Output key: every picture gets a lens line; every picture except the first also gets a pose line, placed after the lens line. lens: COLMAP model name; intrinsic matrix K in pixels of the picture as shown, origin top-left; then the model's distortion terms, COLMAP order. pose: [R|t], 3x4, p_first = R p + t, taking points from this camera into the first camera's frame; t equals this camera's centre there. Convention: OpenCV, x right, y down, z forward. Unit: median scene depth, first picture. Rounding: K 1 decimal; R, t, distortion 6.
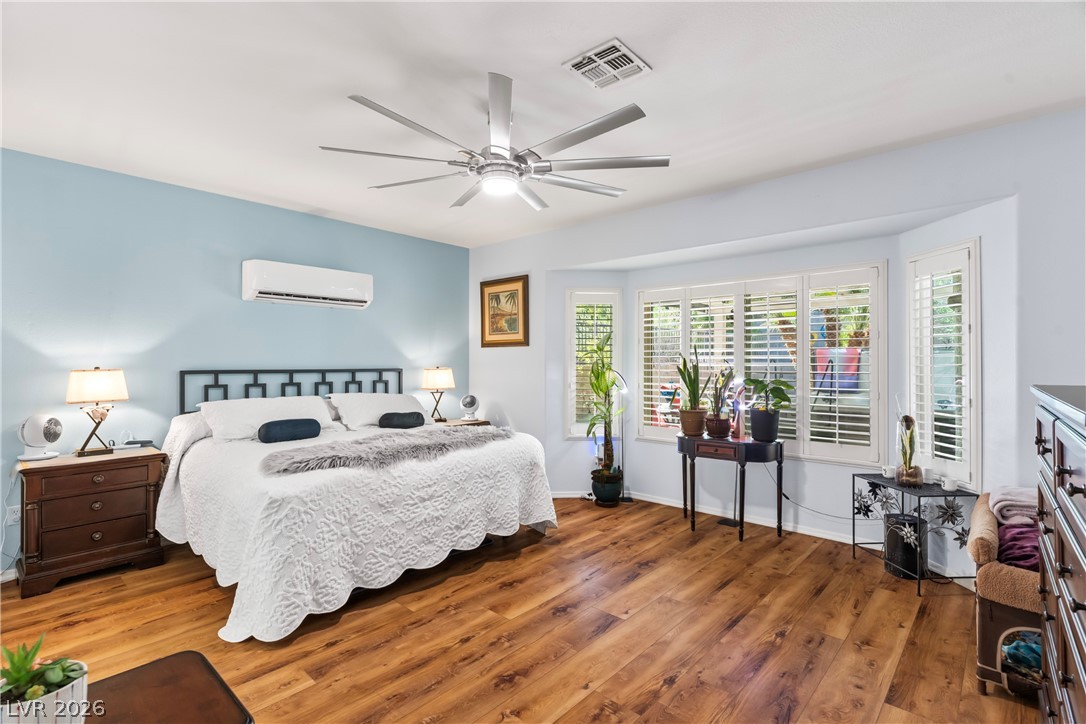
lens RADIAL K [[515.8, 0, 545.0], [0, 515.8, 358.6], [0, 0, 1]] dist [0.000706, 0.001069]
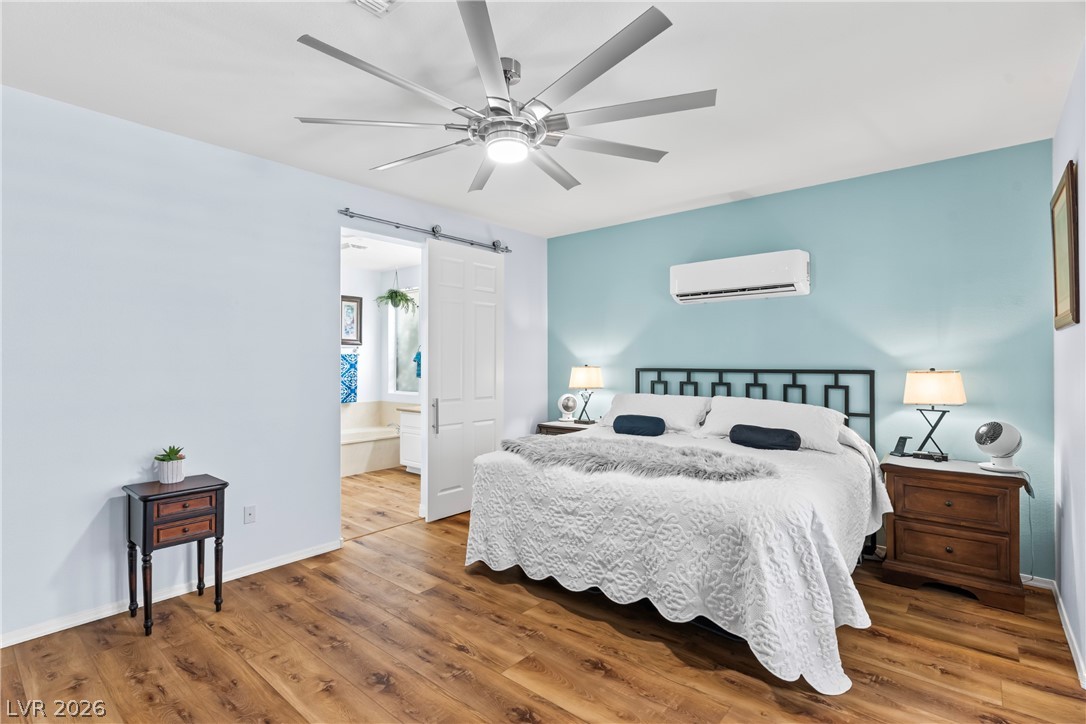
lens RADIAL K [[515.8, 0, 543.4], [0, 515.8, 359.6], [0, 0, 1]] dist [0.000706, 0.001069]
pose [[0.025988, -0.008619, -0.999625, 0.591138], [0.007153, 0.999939, -0.008436, 0.012428], [0.999637, -0.006931, 0.026048, 0.821048]]
